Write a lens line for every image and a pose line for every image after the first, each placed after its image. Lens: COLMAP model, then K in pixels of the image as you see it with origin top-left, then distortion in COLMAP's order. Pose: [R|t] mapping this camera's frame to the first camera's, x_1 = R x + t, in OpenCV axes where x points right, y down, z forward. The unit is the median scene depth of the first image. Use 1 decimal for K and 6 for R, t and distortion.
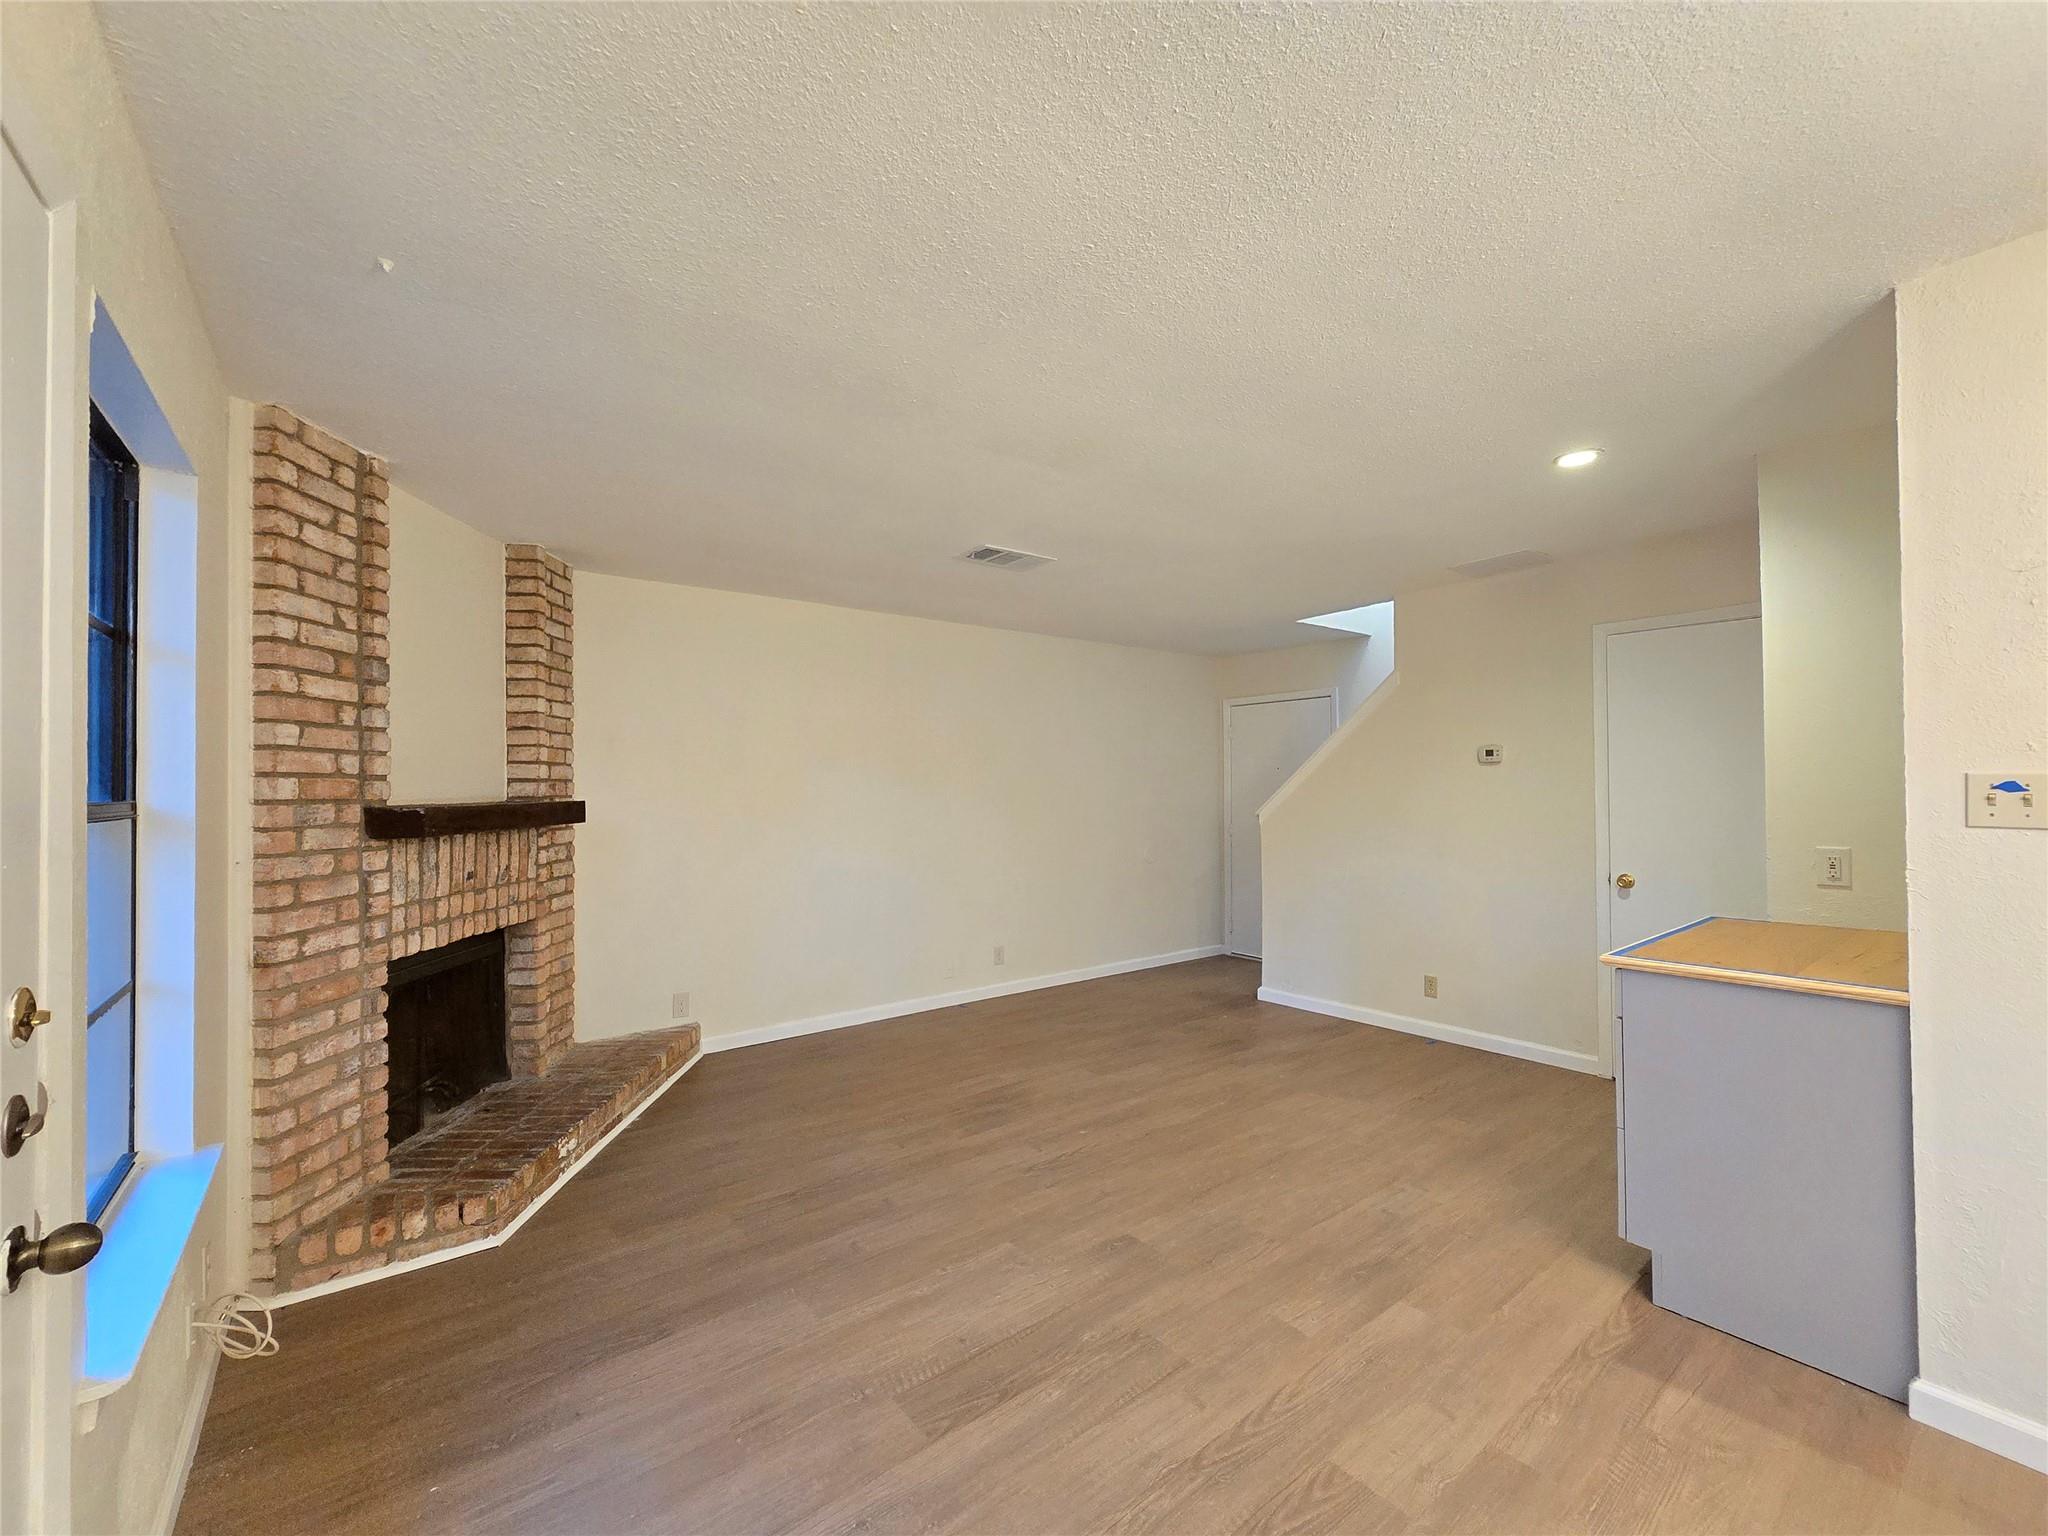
lens RADIAL K [[841.6, 0, 1018.8], [0, 841.6, 773.0], [0, 0, 1]] dist [-0.004951, -0.000312]
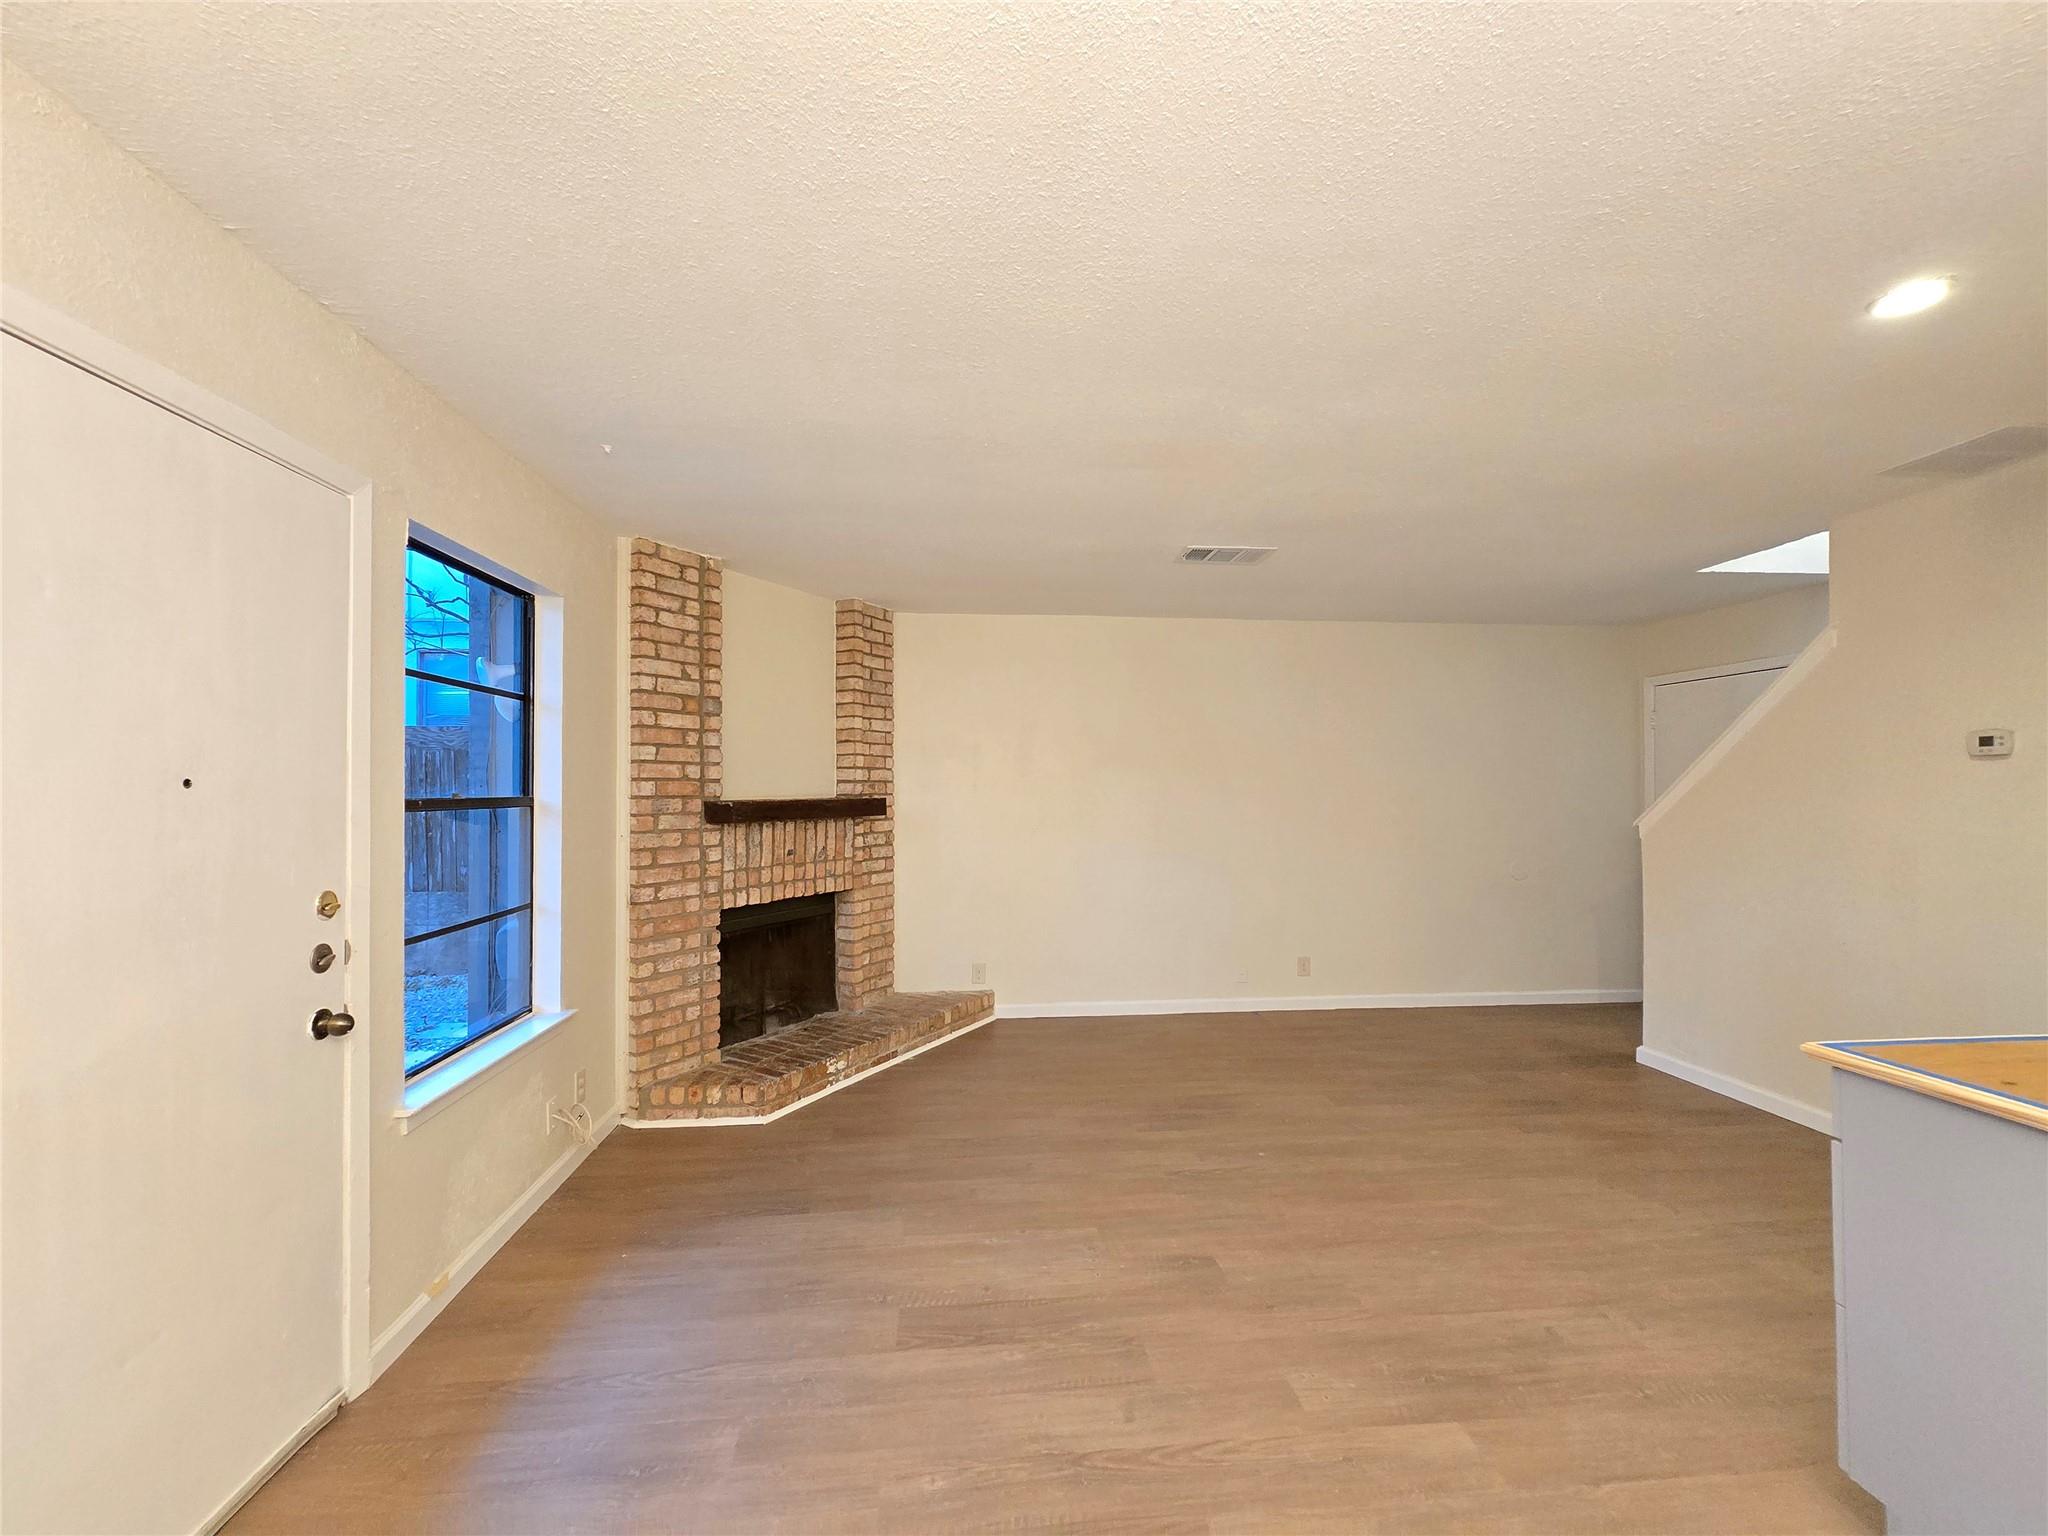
lens RADIAL K [[841.6, 0, 1015.9], [0, 841.6, 769.8], [0, 0, 1]] dist [-0.004951, -0.000312]
pose [[0.843034, -0.005647, -0.537831, 0.460198], [0.005467, 0.999983, -0.001930, -0.007597], [0.537833, -0.001313, 0.843050, 0.068098]]
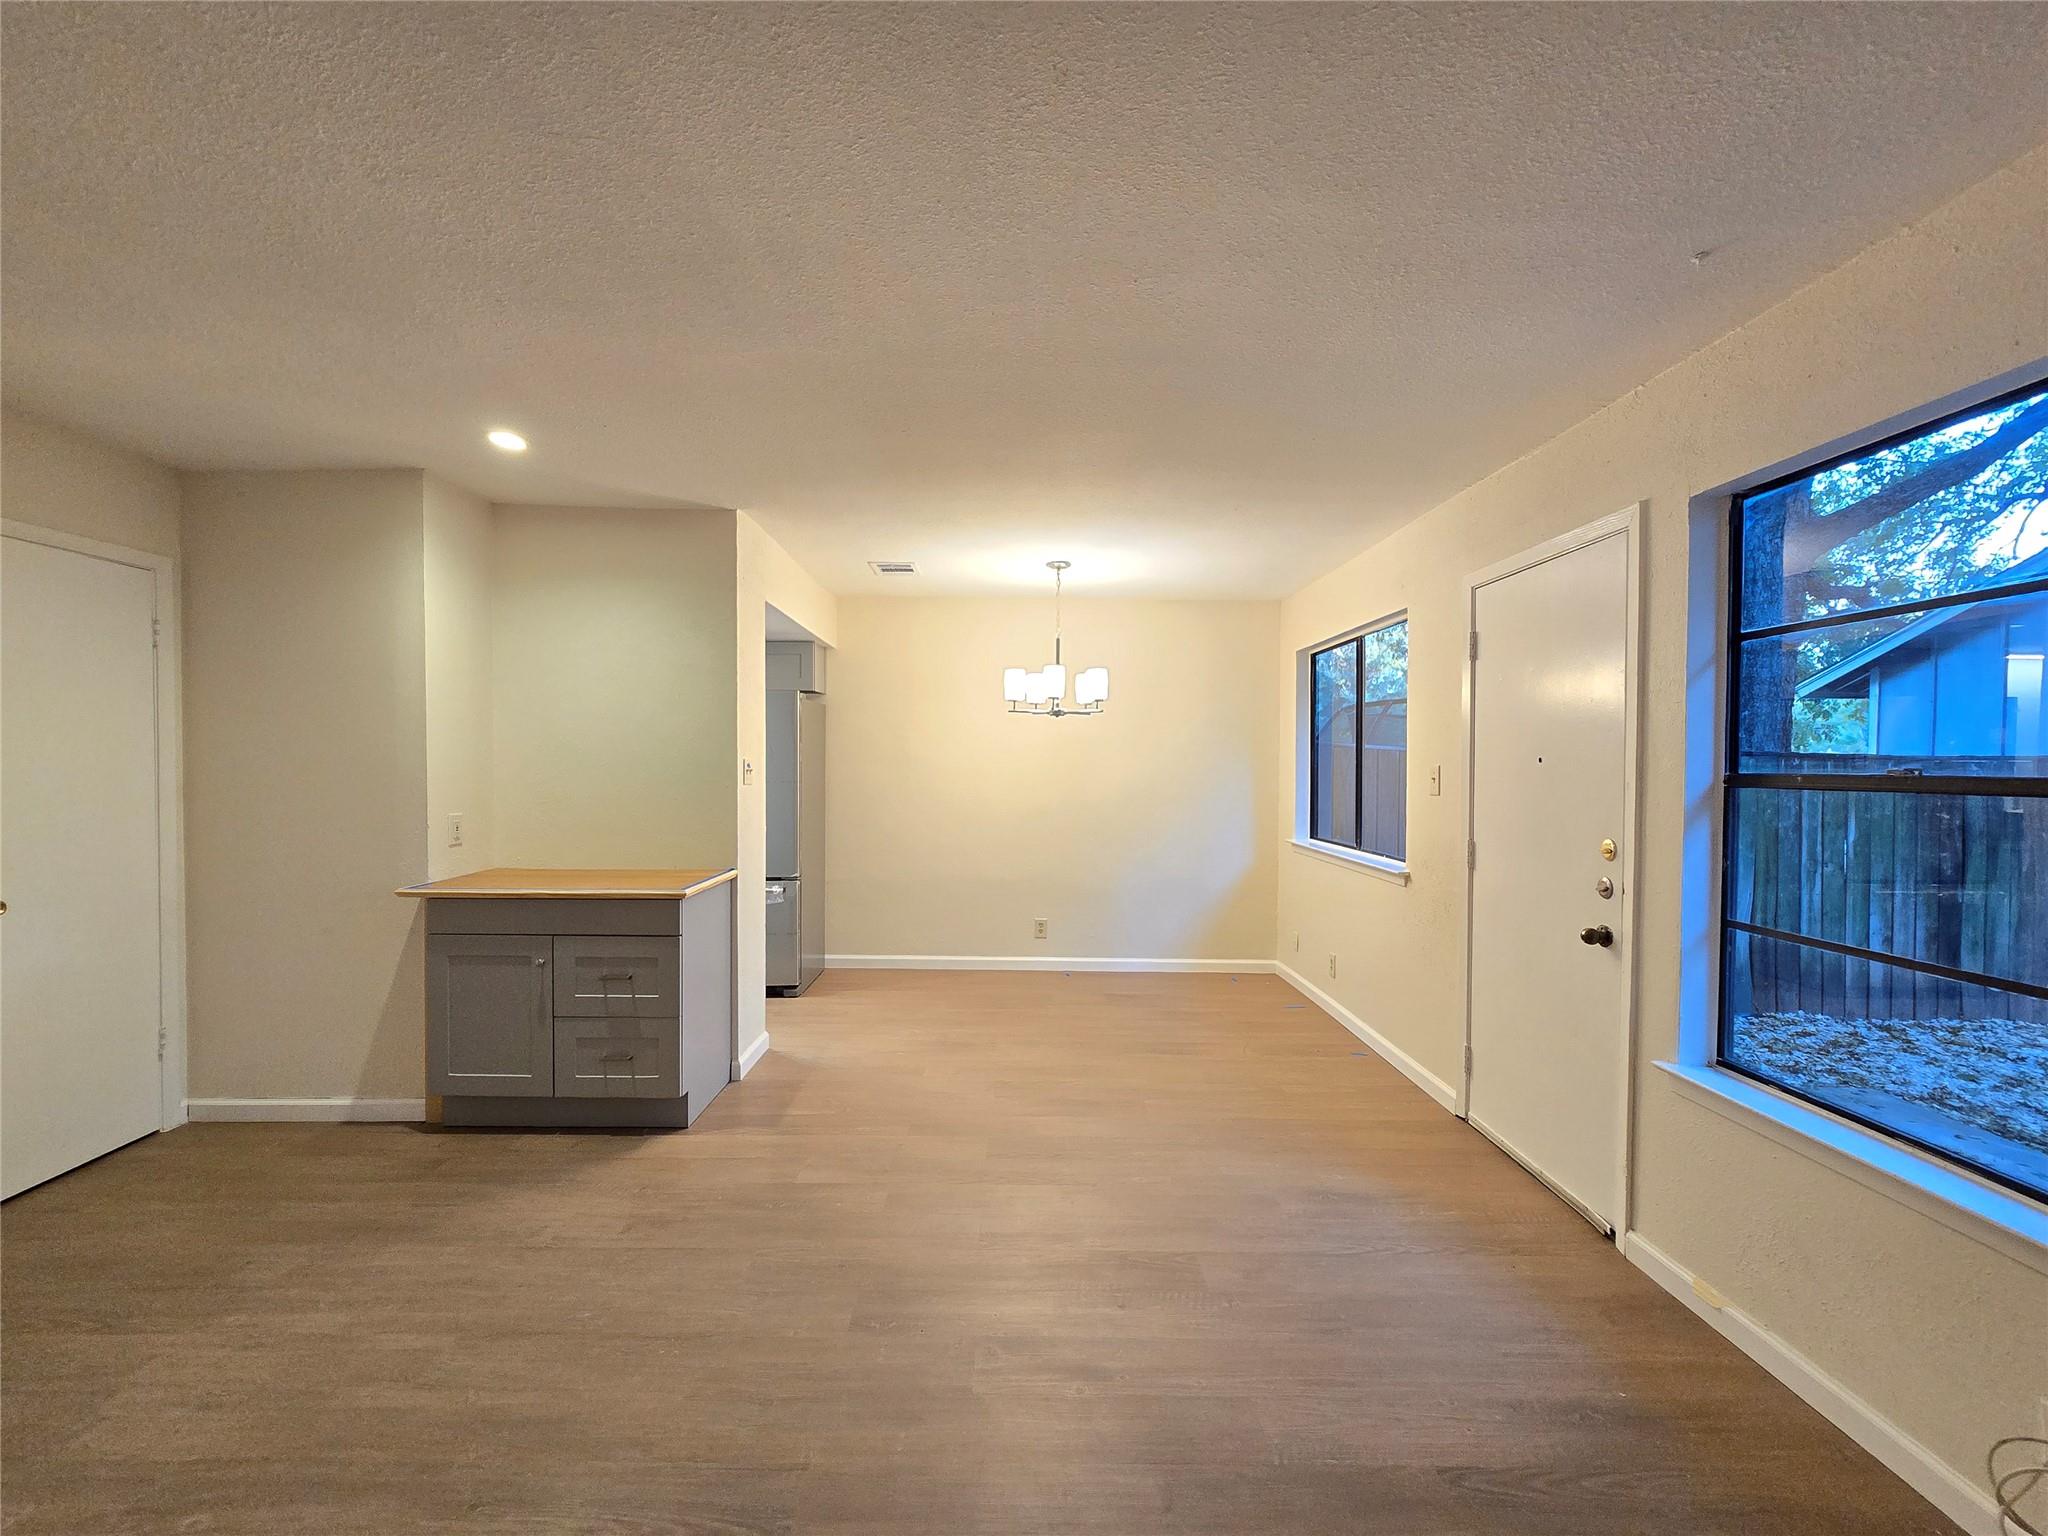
lens RADIAL K [[841.6, 0, 1021.8], [0, 841.6, 767.6], [0, 0, 1]] dist [-0.004951, -0.000312]
pose [[-0.797105, 0.002279, 0.603836, -0.474325], [-0.009675, 0.999816, -0.016545, 0.032923], [-0.603763, -0.019030, -0.796937, 1.535996]]
